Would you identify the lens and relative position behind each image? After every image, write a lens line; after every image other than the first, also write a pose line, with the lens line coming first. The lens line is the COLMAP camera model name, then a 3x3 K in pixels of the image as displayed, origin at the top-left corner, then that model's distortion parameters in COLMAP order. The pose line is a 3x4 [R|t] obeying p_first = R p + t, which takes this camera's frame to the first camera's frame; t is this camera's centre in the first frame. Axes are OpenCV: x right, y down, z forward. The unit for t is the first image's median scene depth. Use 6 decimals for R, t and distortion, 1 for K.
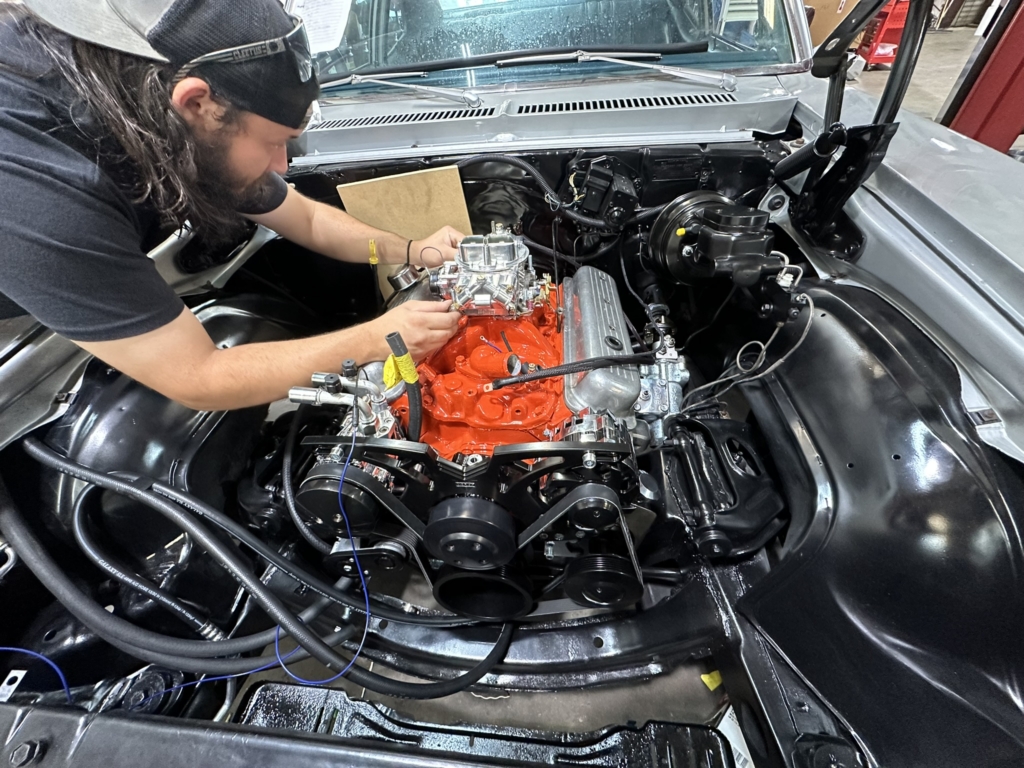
lens RADIAL K [[408.6, 0, 512.0], [0, 408.6, 384.0], [0, 0, 1]] dist [-0.002062, -0.000381]
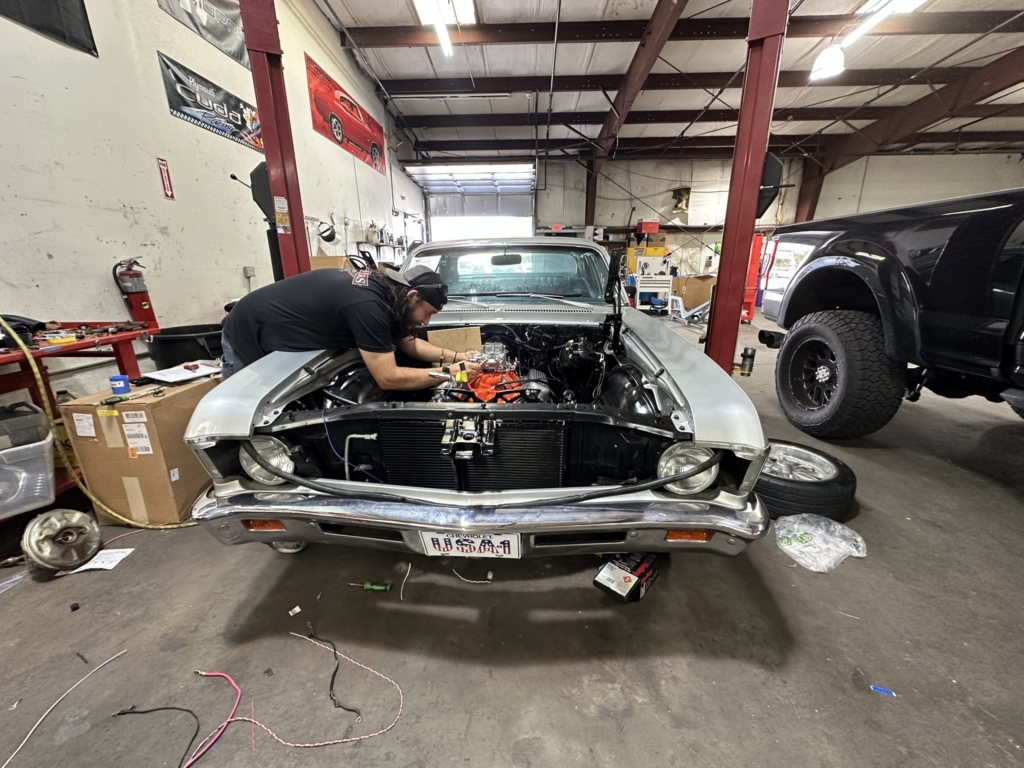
lens RADIAL K [[408.6, 0, 512.0], [0, 408.6, 384.0], [0, 0, 1]] dist [-0.002062, -0.000381]
pose [[0.996848, 0.052711, 0.059297, -0.068165], [-0.019087, 0.884770, -0.465636, 0.892914], [-0.077009, 0.463036, 0.882987, -0.997670]]
